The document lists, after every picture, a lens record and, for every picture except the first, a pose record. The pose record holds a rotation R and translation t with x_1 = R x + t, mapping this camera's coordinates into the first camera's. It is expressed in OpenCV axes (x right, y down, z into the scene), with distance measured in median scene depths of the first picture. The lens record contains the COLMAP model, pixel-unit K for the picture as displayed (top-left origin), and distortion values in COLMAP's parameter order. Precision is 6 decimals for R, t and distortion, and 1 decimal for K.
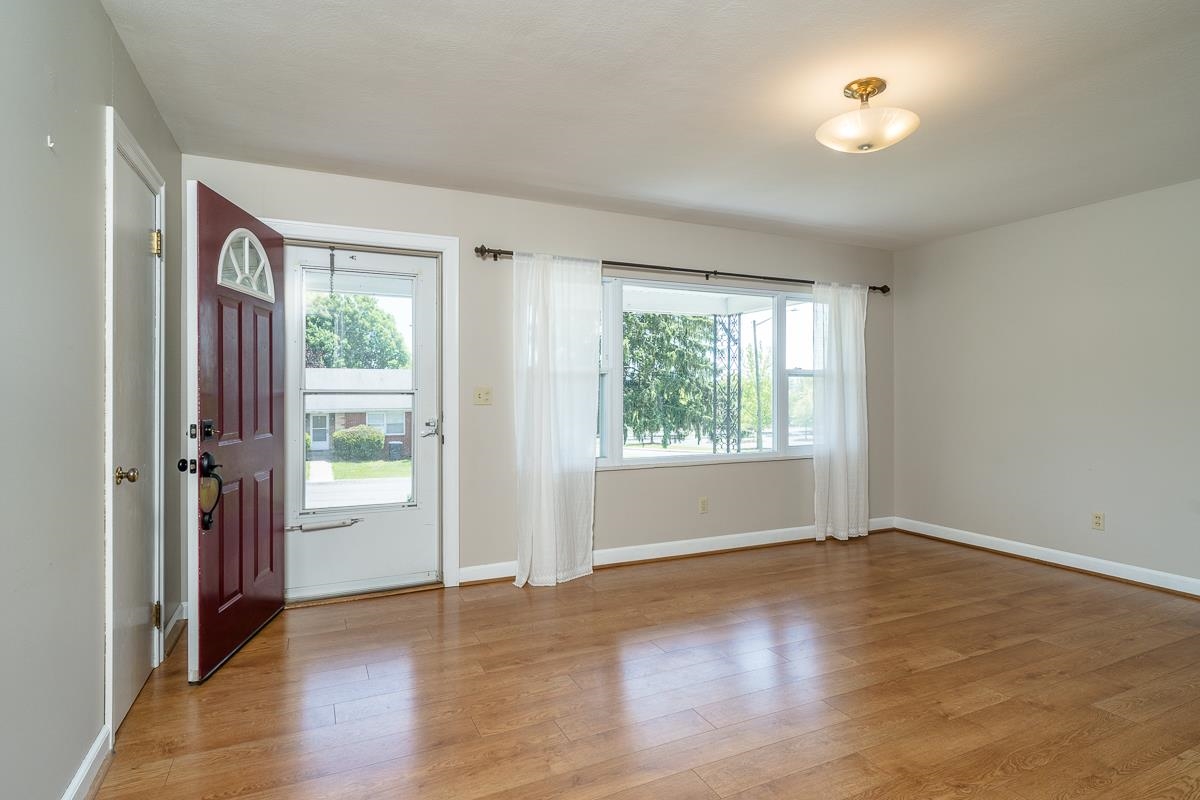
lens RADIAL K [[625.4, 0, 599.4], [0, 625.4, 396.1], [0, 0, 1]] dist [-0.009169, 0.001058]
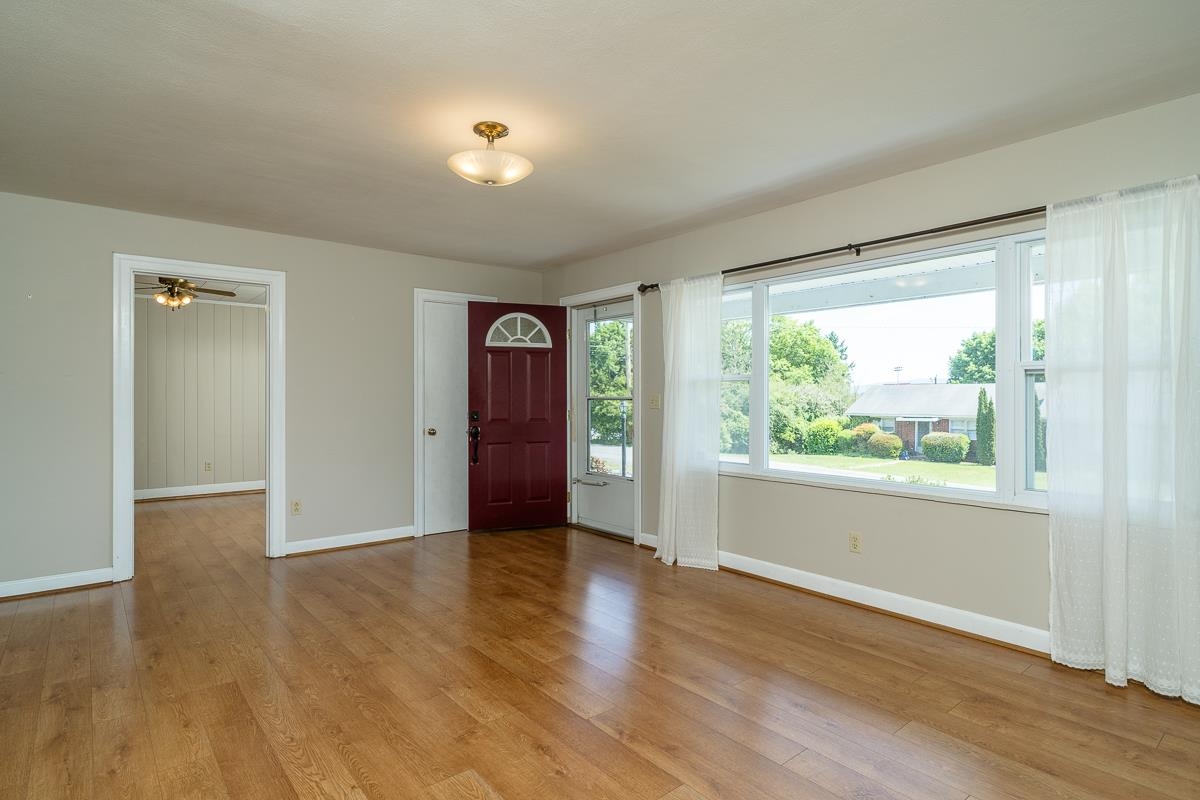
lens RADIAL K [[625.4, 0, 600.0], [0, 625.4, 398.5], [0, 0, 1]] dist [-0.009169, 0.001058]
pose [[0.242246, 0.001120, -0.970214, 1.037704], [-0.006846, 0.999976, -0.000555, -0.004641], [0.970191, 0.006777, 0.242248, 0.602148]]
